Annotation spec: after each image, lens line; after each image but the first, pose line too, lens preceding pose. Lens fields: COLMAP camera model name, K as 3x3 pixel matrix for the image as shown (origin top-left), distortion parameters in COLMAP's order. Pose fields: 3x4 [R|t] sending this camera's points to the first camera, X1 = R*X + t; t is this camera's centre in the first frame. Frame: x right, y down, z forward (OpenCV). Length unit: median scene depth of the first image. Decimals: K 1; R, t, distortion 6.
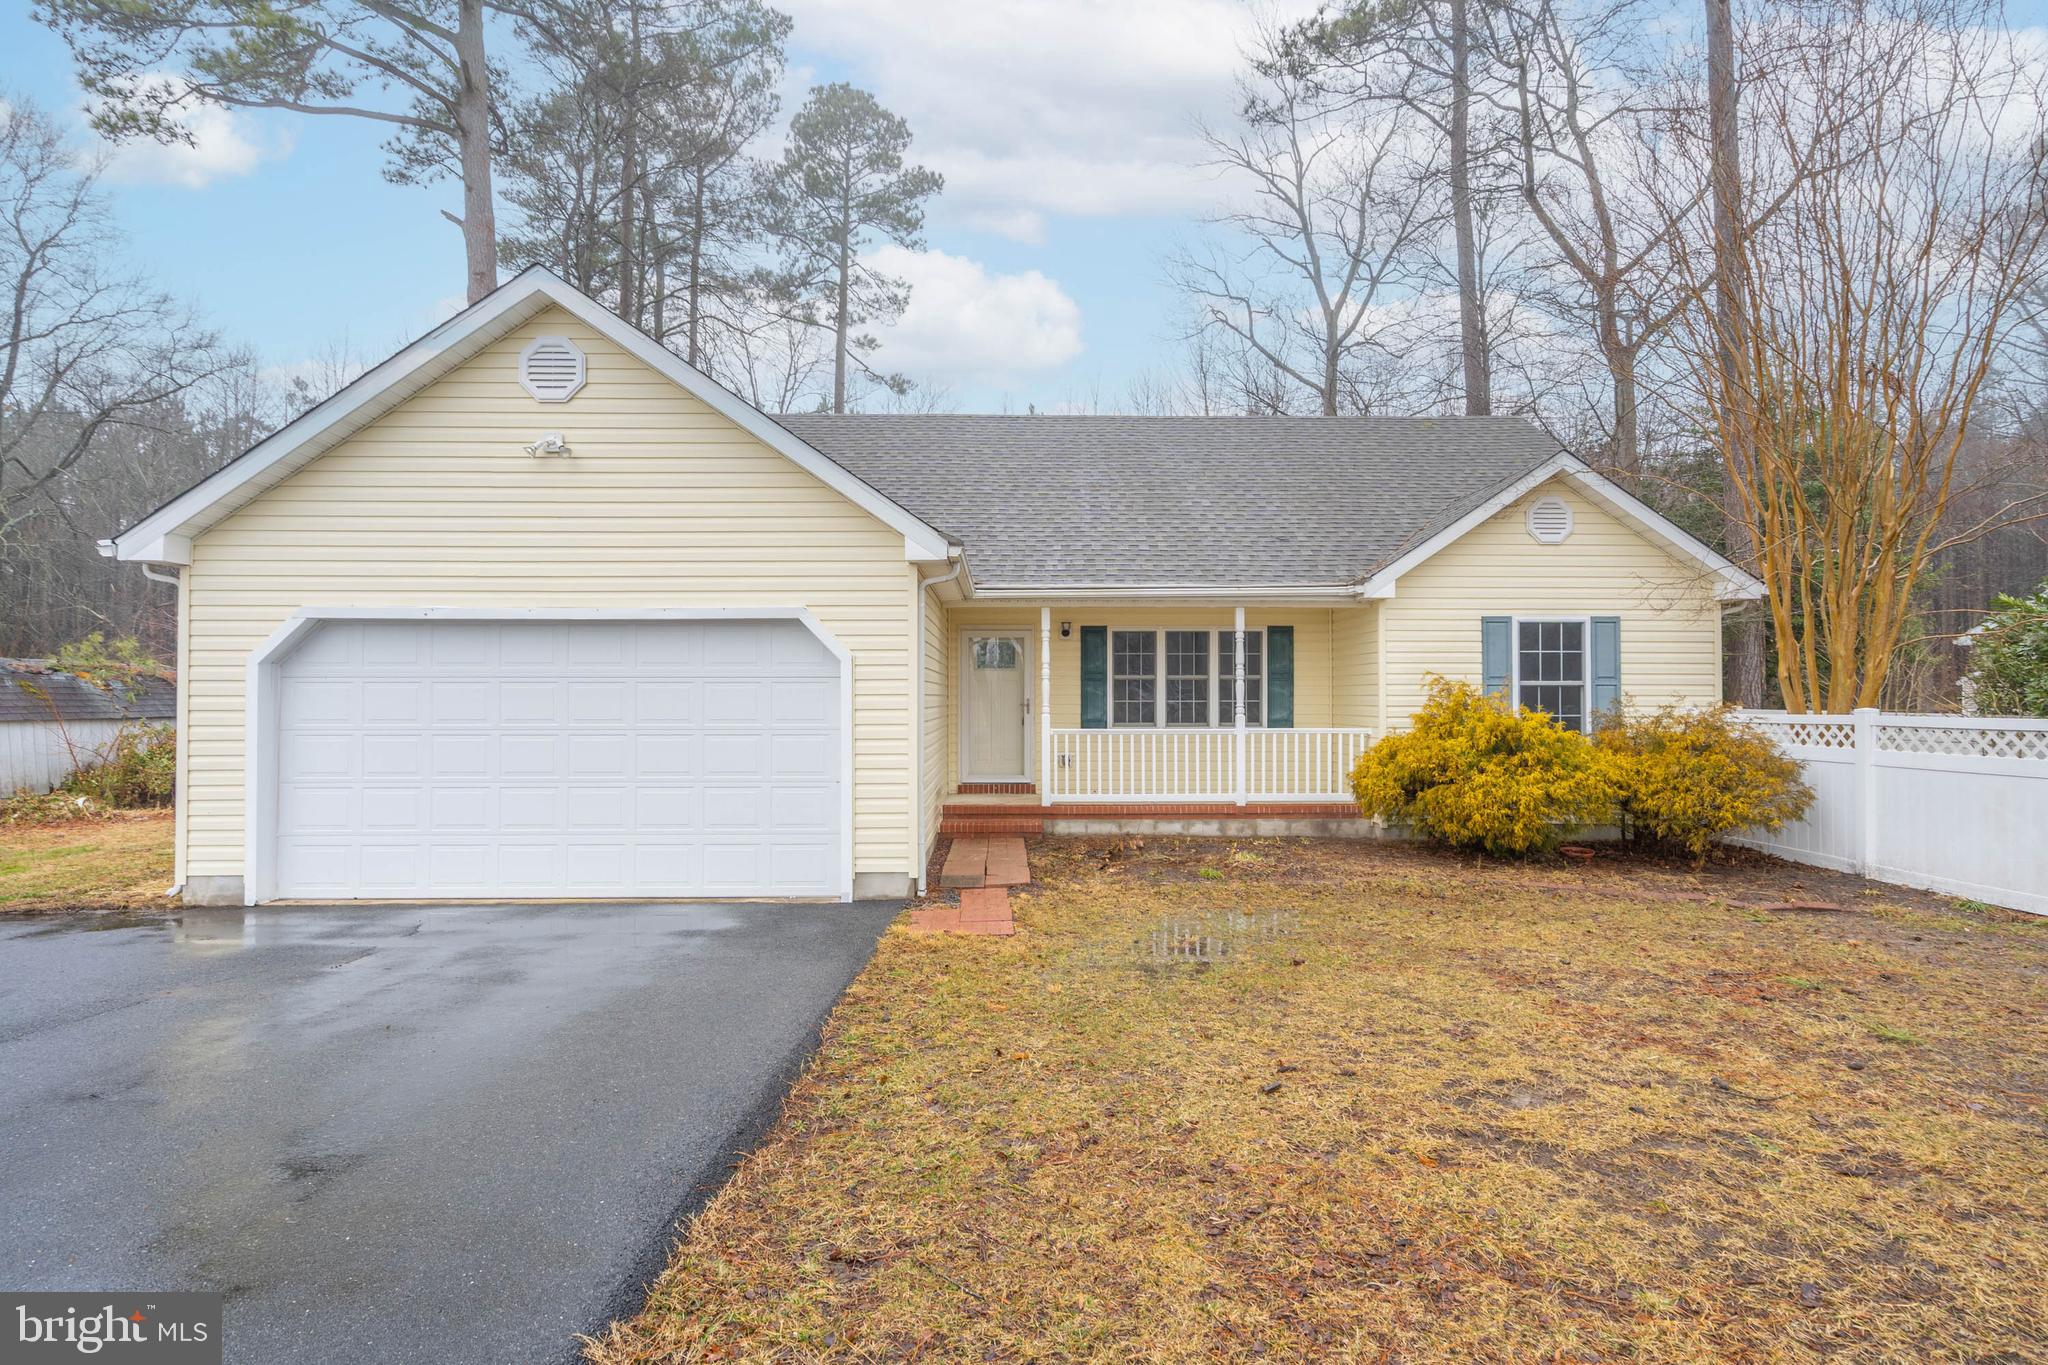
lens RADIAL K [[1034.7, 0, 1041.4], [0, 1034.7, 689.3], [0, 0, 1]] dist [-0.003168, 0.001477]
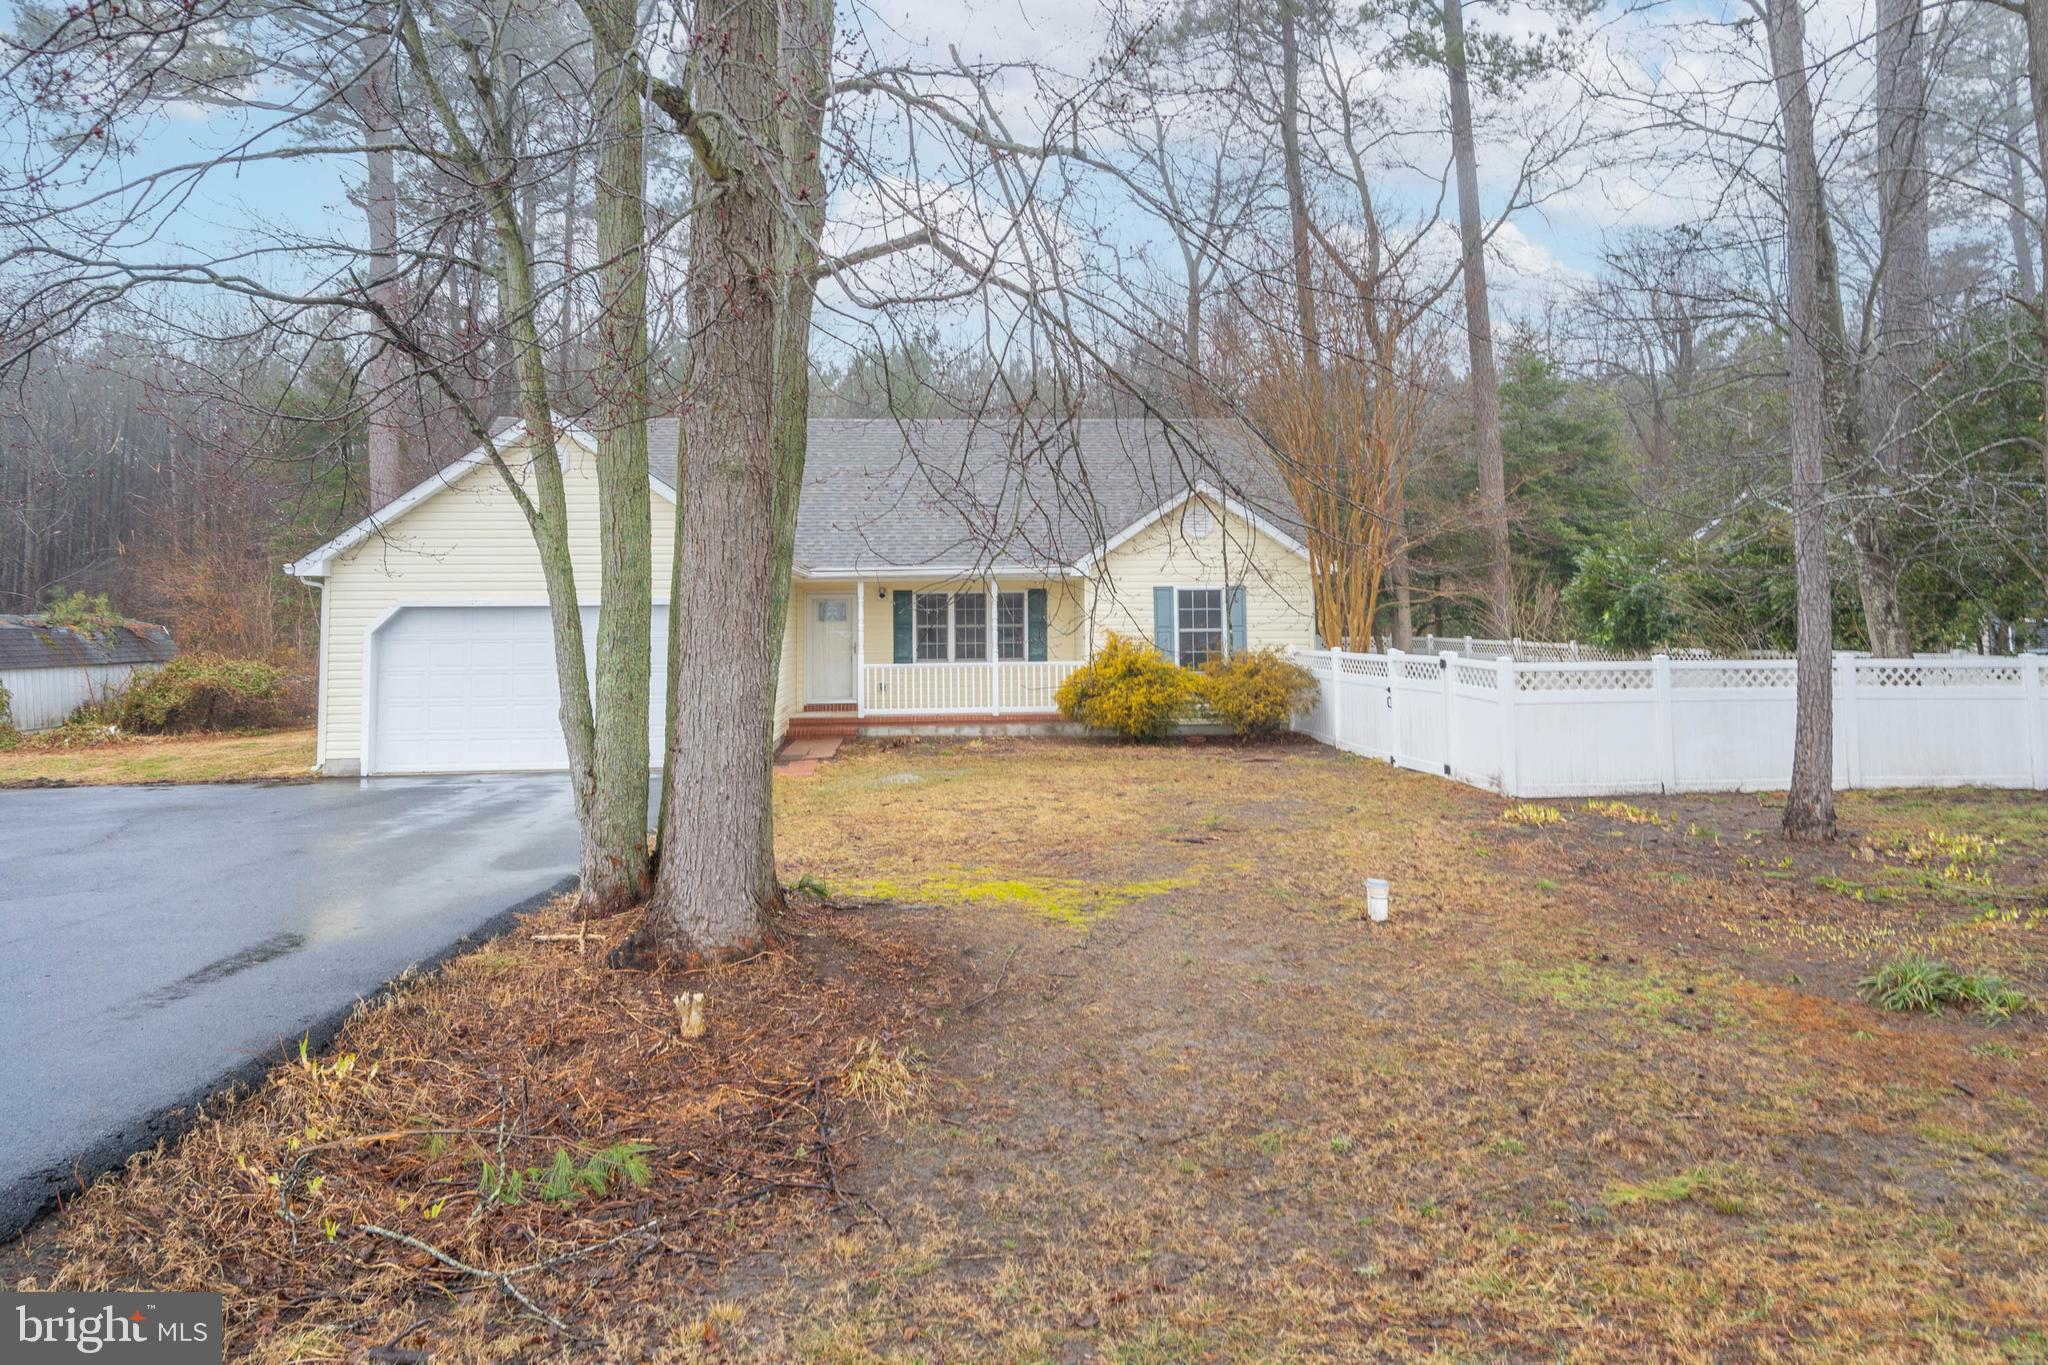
lens RADIAL K [[1285.5, 0, 1055.1], [0, 1285.5, 591.9], [0, 0, 1]] dist [0.008767, 0.000741]
pose [[0.998182, -0.007798, 0.059772, 0.172739], [0.008643, 0.999866, -0.013898, -0.037300], [-0.059655, 0.014389, 0.998115, -0.842675]]
